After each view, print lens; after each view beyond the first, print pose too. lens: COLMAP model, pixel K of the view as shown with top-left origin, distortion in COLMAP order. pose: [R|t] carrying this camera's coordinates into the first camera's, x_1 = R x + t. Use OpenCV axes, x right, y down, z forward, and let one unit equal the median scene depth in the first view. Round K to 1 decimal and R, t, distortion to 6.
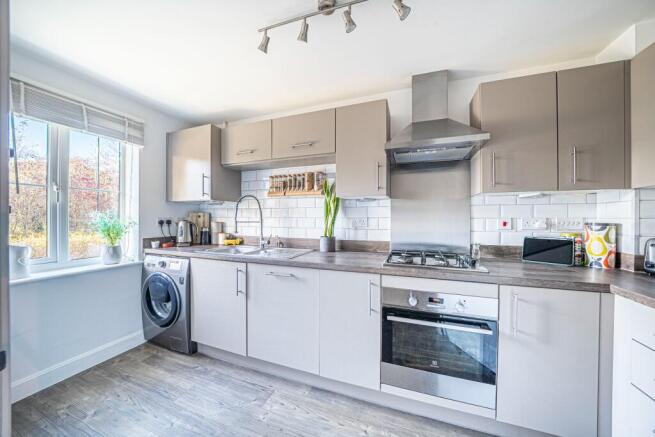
lens RADIAL K [[229.1, 0, 325.3], [0, 229.1, 218.7], [0, 0, 1]] dist [-0.015765, -0.000080]
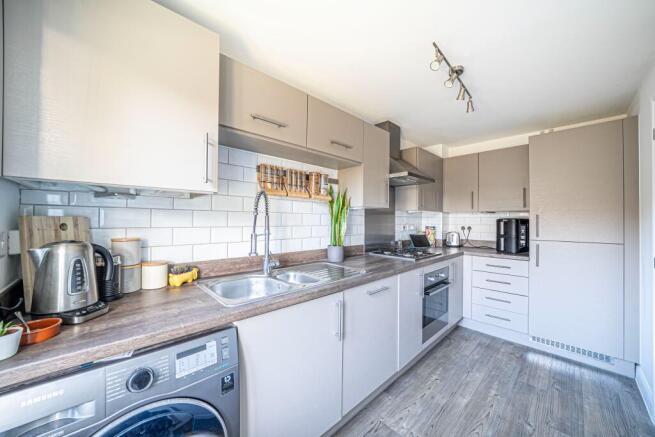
lens RADIAL K [[245.2, 0, 326.2], [0, 245.2, 218.5], [0, 0, 1]] dist [0.002065, 0.000022]
pose [[0.415560, 0.003866, 0.909557, -0.937288], [-0.006485, 0.999978, -0.001288, -0.033566], [-0.909542, -0.005363, 0.415576, 0.619430]]
